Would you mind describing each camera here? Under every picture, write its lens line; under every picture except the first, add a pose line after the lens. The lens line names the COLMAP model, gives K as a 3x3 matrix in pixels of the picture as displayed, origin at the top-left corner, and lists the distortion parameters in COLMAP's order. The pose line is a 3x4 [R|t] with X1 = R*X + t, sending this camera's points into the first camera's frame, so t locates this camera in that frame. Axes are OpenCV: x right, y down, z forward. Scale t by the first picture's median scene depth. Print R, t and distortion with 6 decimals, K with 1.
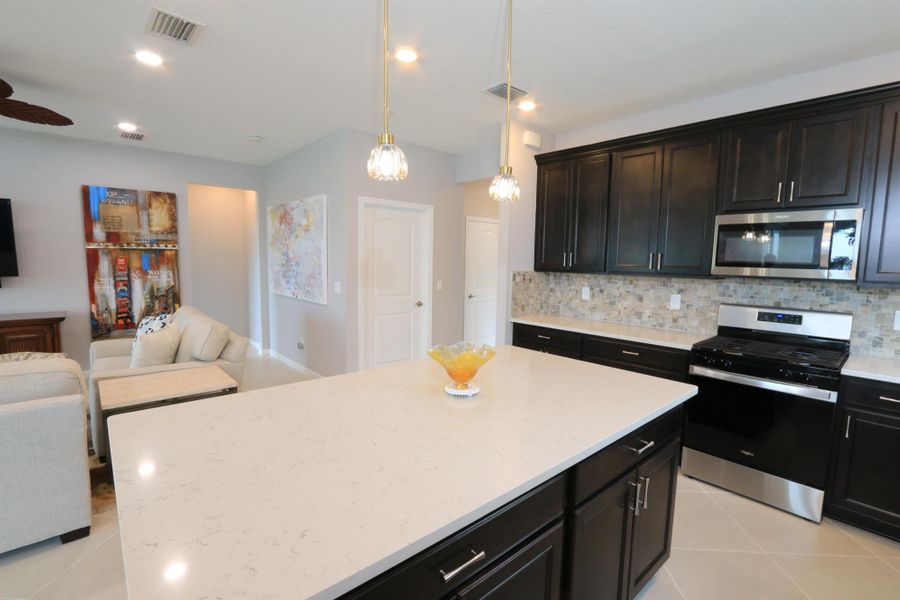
lens RADIAL K [[413.3, 0, 455.2], [0, 413.3, 302.2], [0, 0, 1]] dist [-0.021650, 0.003926]
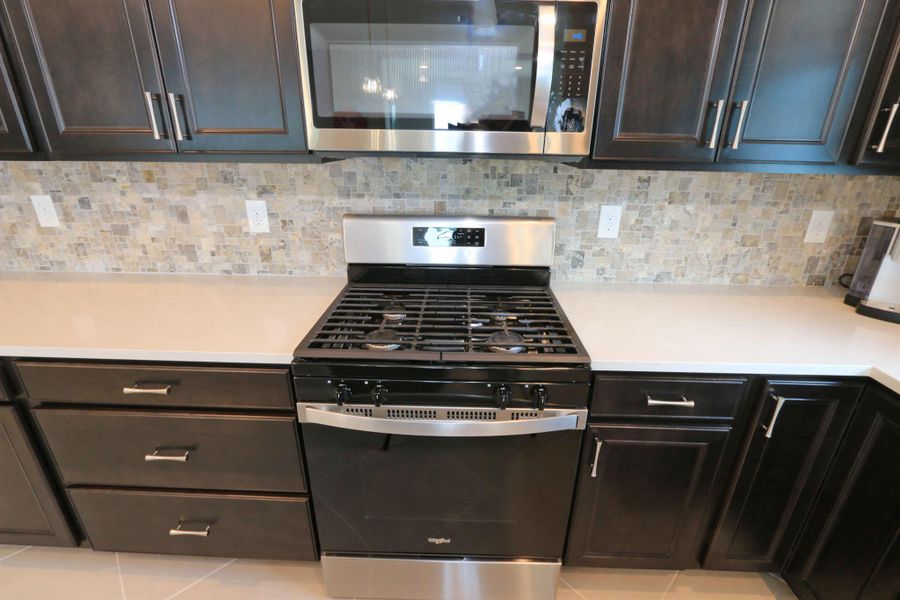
lens RADIAL K [[413.3, 0, 453.9], [0, 413.3, 299.1], [0, 0, 1]] dist [-0.021650, 0.003926]
pose [[0.688799, -0.271995, 0.671994, 0.312752], [0.075213, 0.948758, 0.306923, -0.032613], [-0.721041, -0.160865, 0.673961, 0.461169]]
